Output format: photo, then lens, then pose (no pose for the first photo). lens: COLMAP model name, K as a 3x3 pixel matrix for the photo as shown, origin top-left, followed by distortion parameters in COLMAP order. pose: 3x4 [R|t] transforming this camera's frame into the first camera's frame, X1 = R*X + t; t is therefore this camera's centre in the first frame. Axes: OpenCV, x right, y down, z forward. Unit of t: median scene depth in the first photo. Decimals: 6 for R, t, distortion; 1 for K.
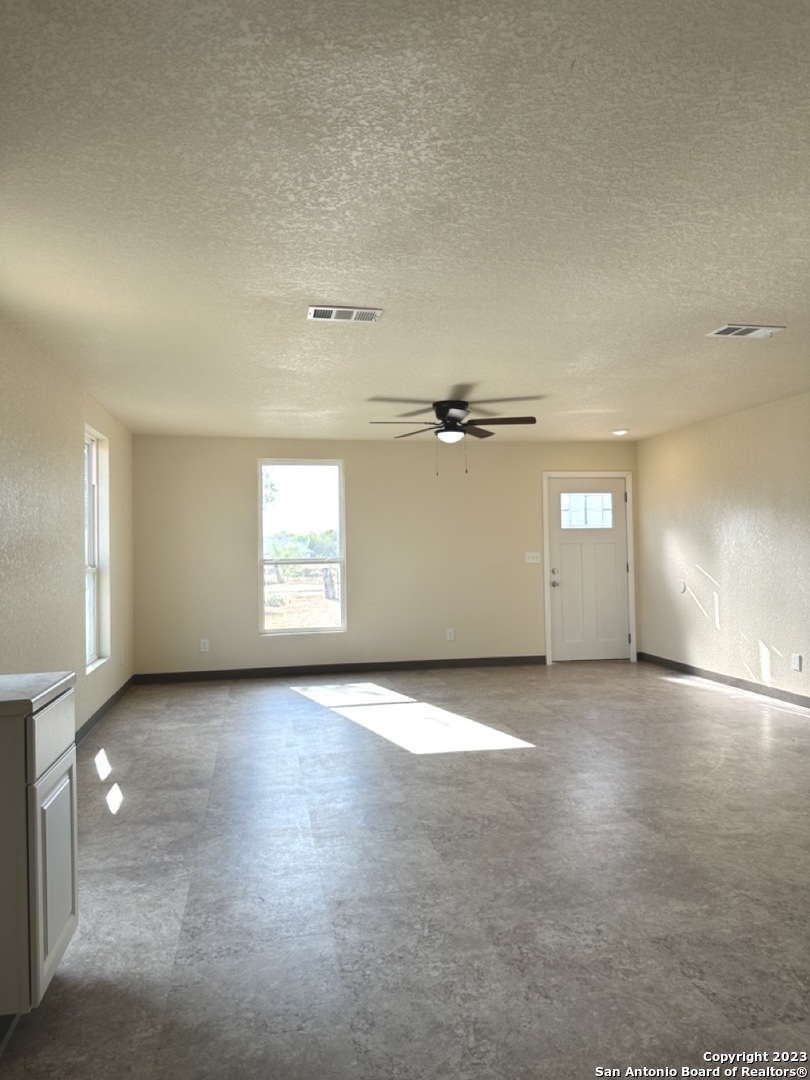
lens RADIAL K [[763.6, 0, 405.0], [0, 763.6, 540.0], [0, 0, 1]] dist [0.036281, -0.043275]
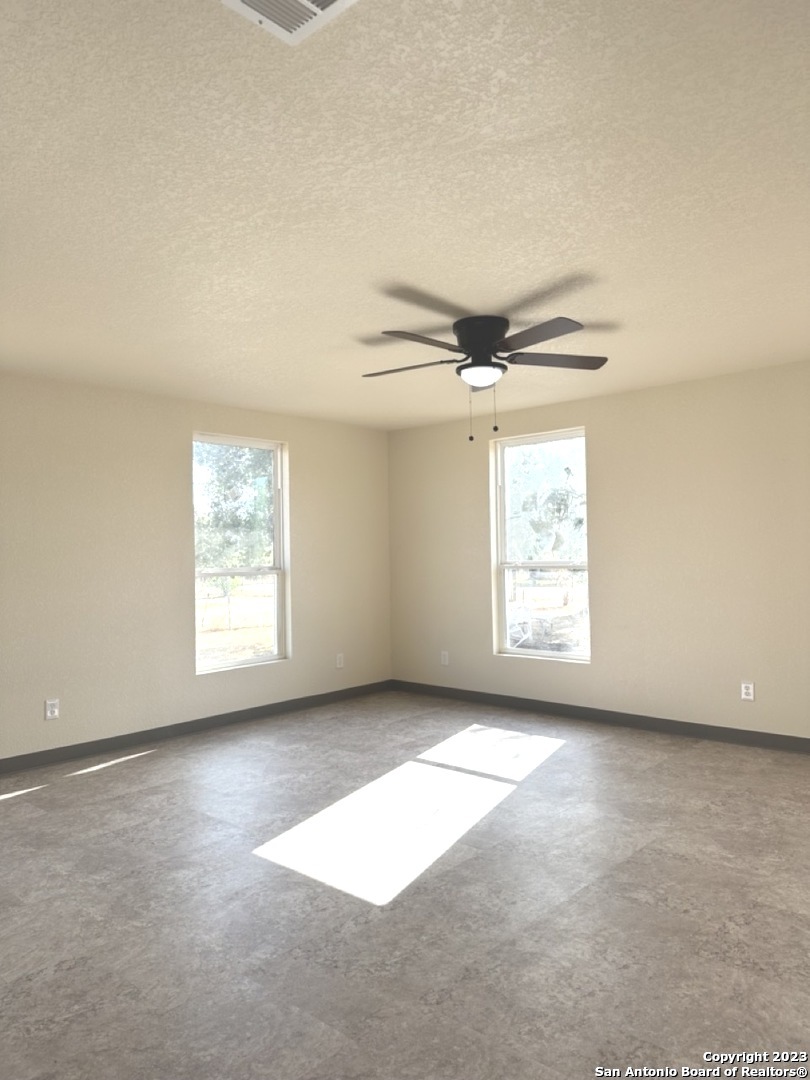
lens RADIAL K [[763.6, 0, 405.0], [0, 763.6, 540.0], [0, 0, 1]] dist [0.036281, -0.043275]
pose [[0.594780, -0.008846, -0.803840, 0.805681], [0.018280, 0.999830, 0.002523, -0.004100], [0.803681, -0.016195, 0.594840, 0.848686]]
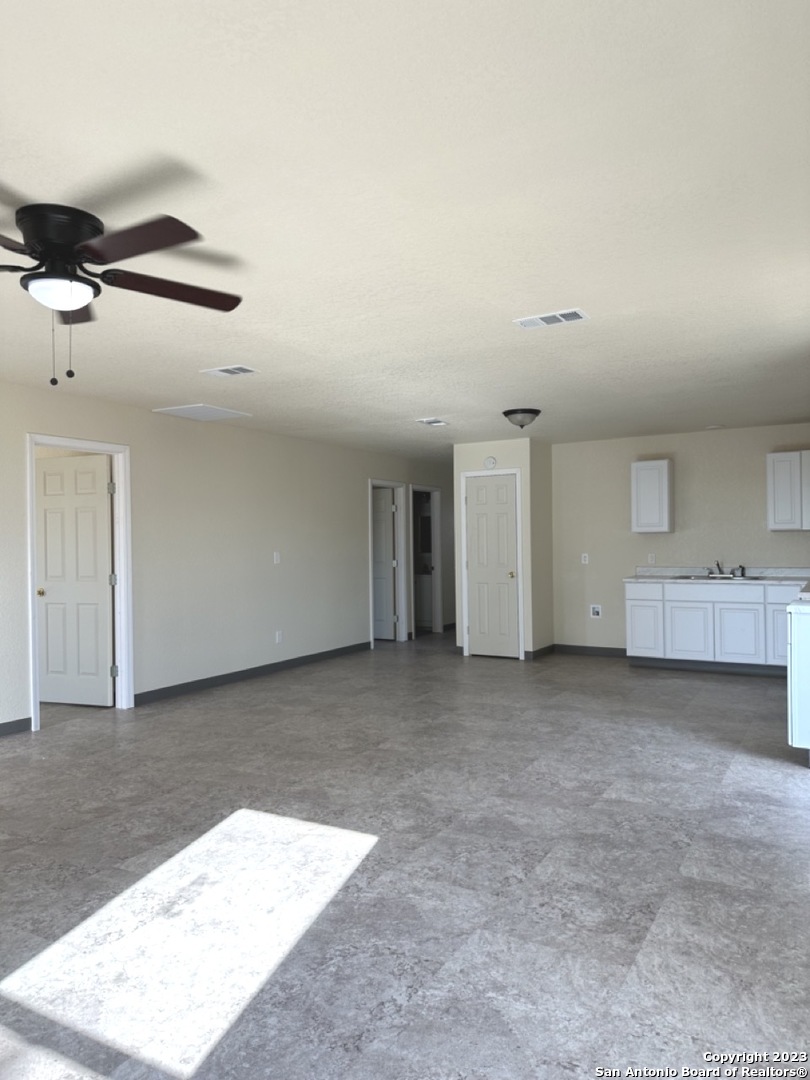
lens RADIAL K [[763.6, 0, 405.0], [0, 763.6, 540.0], [0, 0, 1]] dist [0.036281, -0.043275]
pose [[-0.759298, 0.027737, 0.650152, -0.569249], [0.020537, 0.999615, -0.018662, 0.023099], [-0.650419, -0.000818, -0.759575, 1.815166]]
